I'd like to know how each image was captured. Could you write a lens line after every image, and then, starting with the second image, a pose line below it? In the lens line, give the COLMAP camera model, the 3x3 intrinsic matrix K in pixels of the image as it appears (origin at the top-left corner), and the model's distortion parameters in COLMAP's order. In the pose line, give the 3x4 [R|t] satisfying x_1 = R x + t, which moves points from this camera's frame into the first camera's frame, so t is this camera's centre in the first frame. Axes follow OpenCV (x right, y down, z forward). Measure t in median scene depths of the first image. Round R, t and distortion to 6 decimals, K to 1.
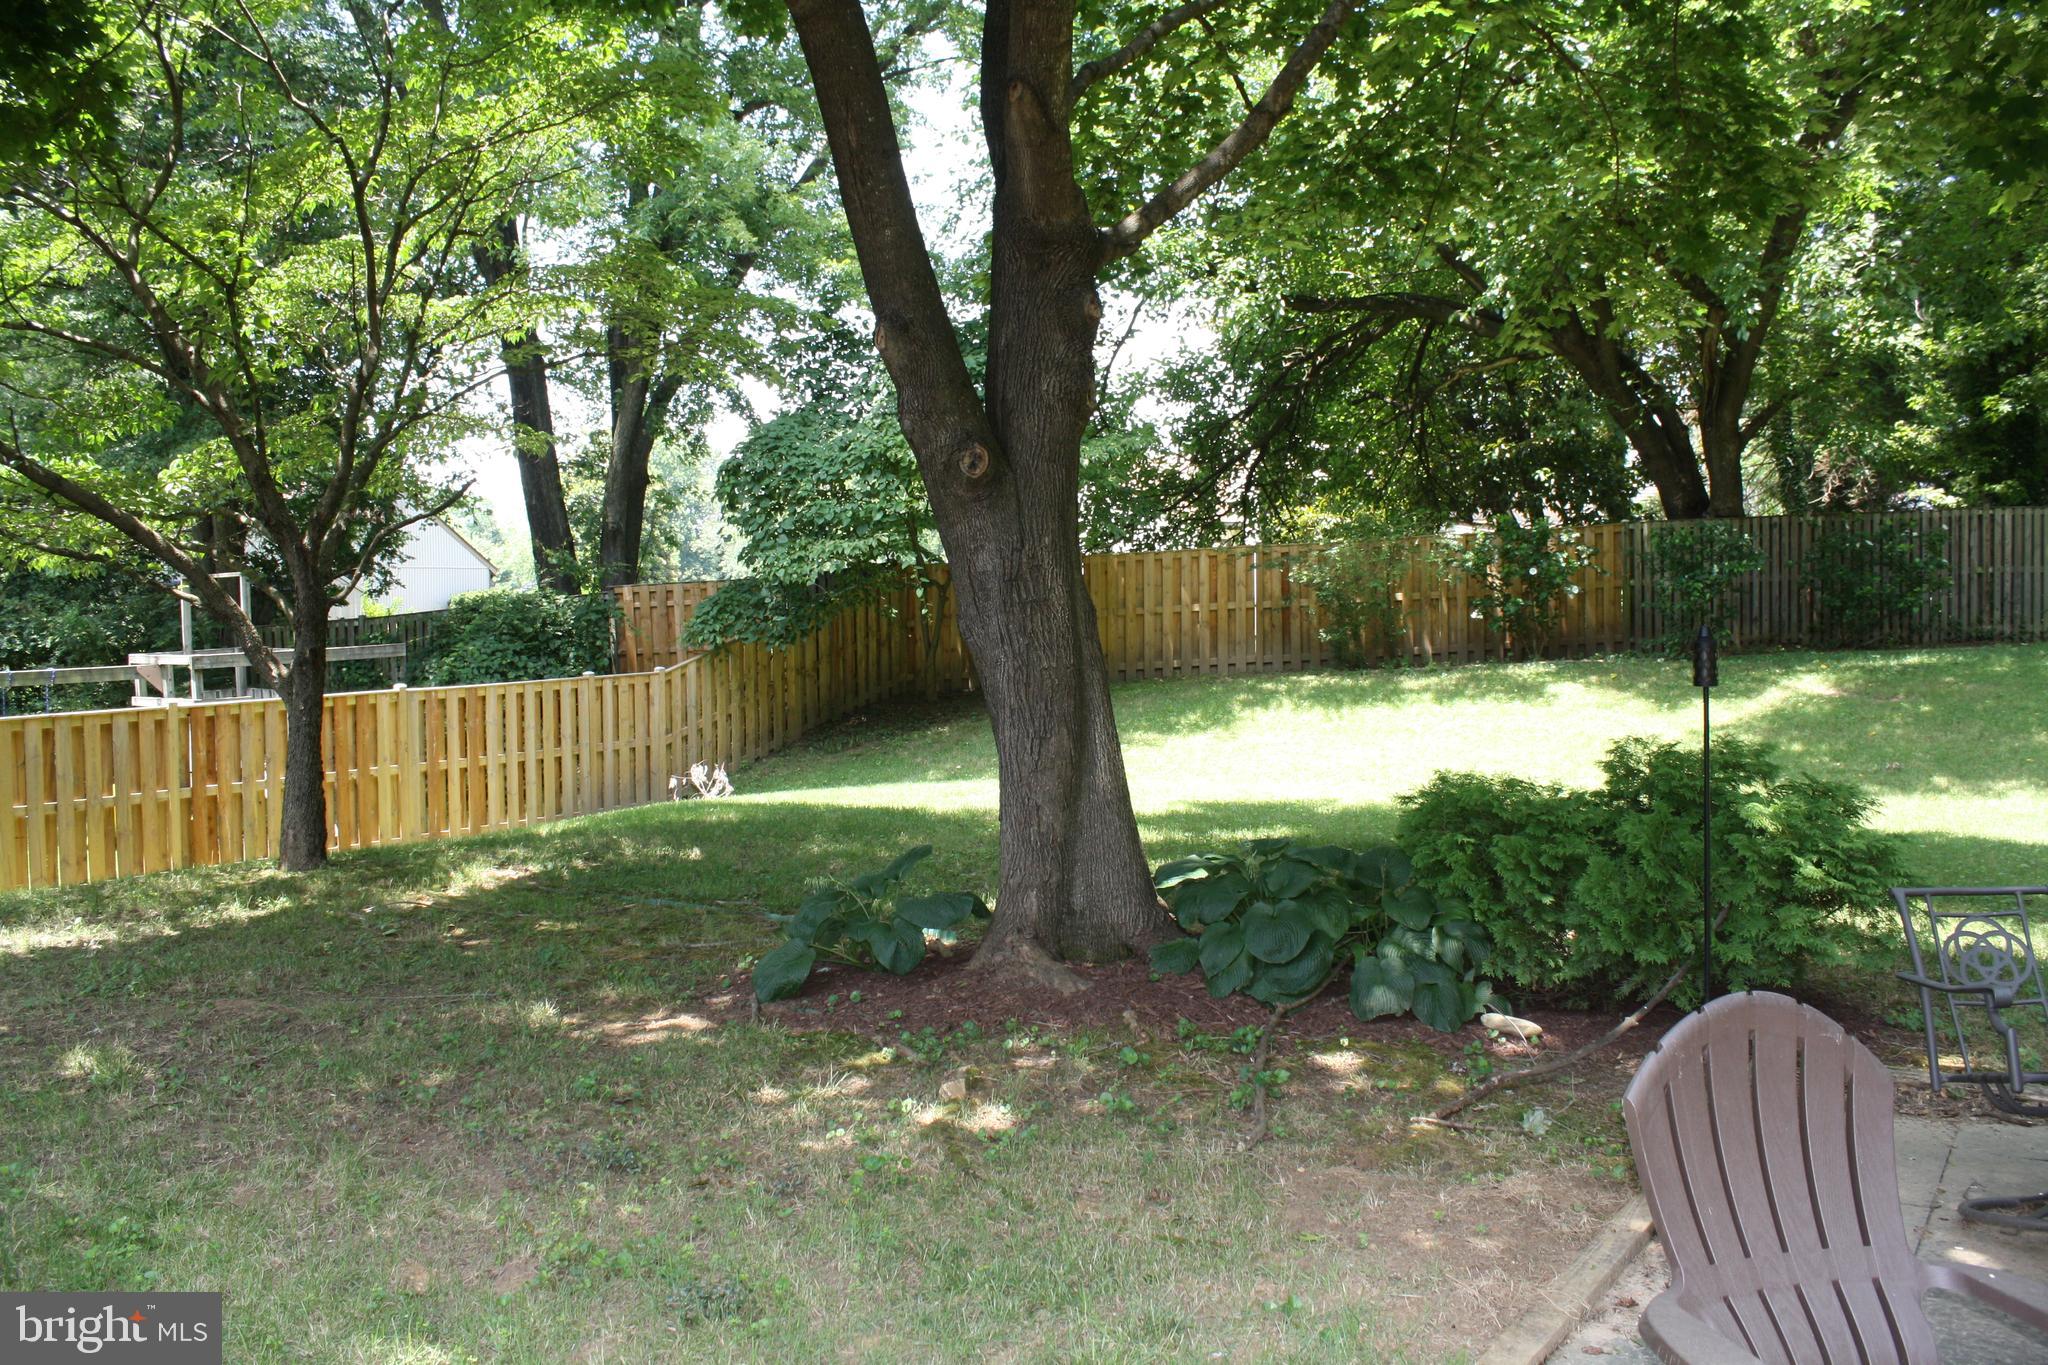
lens RADIAL K [[1759.3, 0, 1011.5], [0, 1759.3, 667.6], [0, 0, 1]] dist [-0.150395, 0.129624]
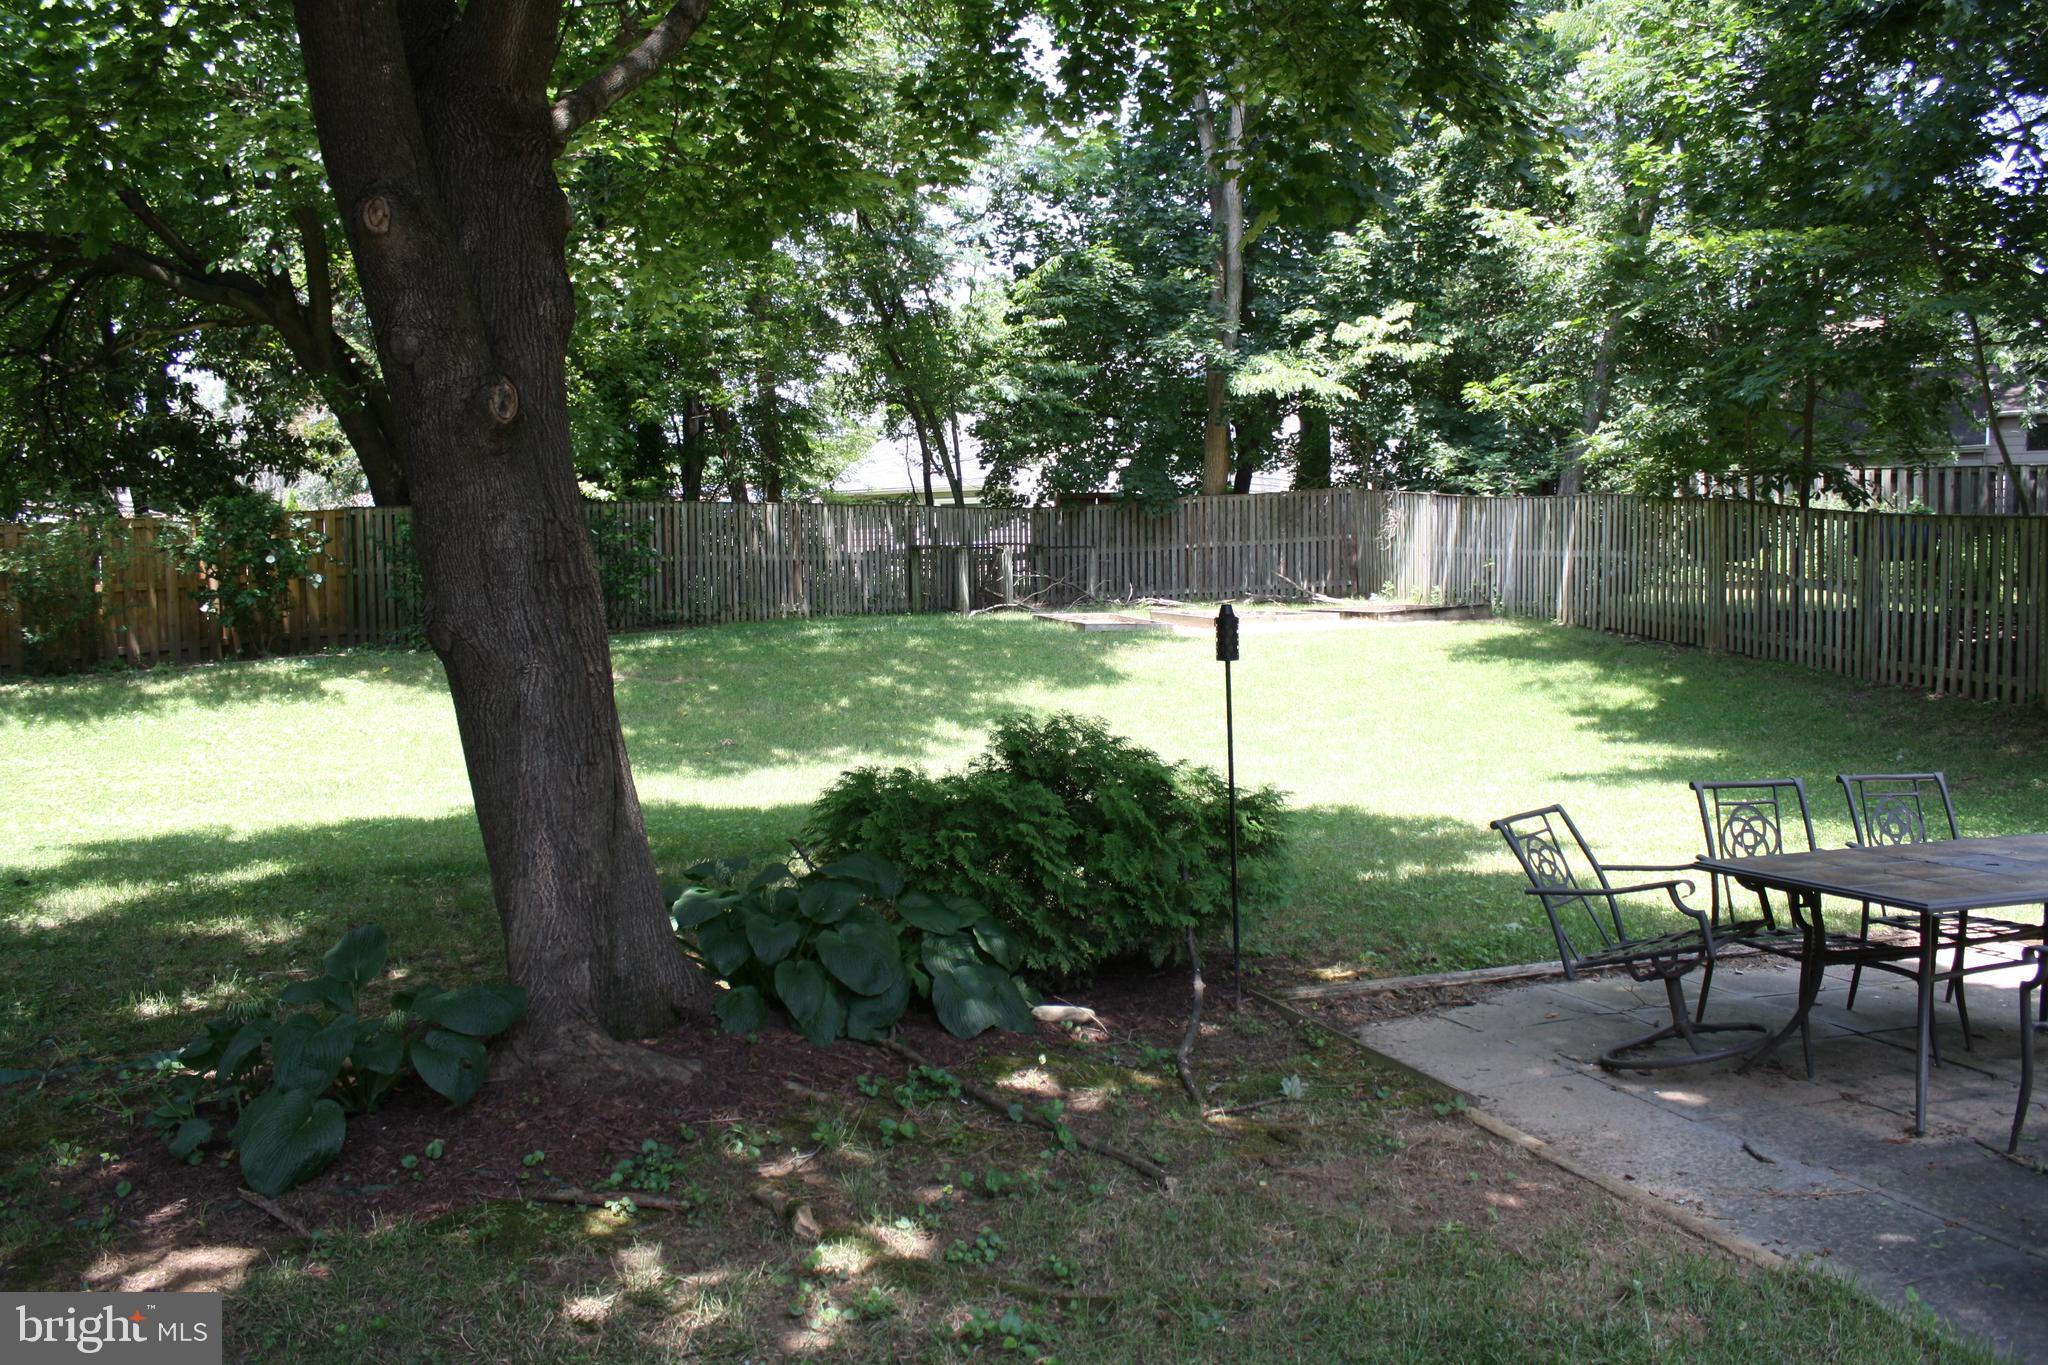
lens RADIAL K [[1759.3, 0, 1020.4], [0, 1759.3, 672.0], [0, 0, 1]] dist [-0.150395, 0.129624]
pose [[0.616122, -0.040268, 0.786621, -0.174758], [0.034553, 0.999113, 0.024081, -0.004621], [-0.786892, 0.012343, 0.616967, 0.139541]]
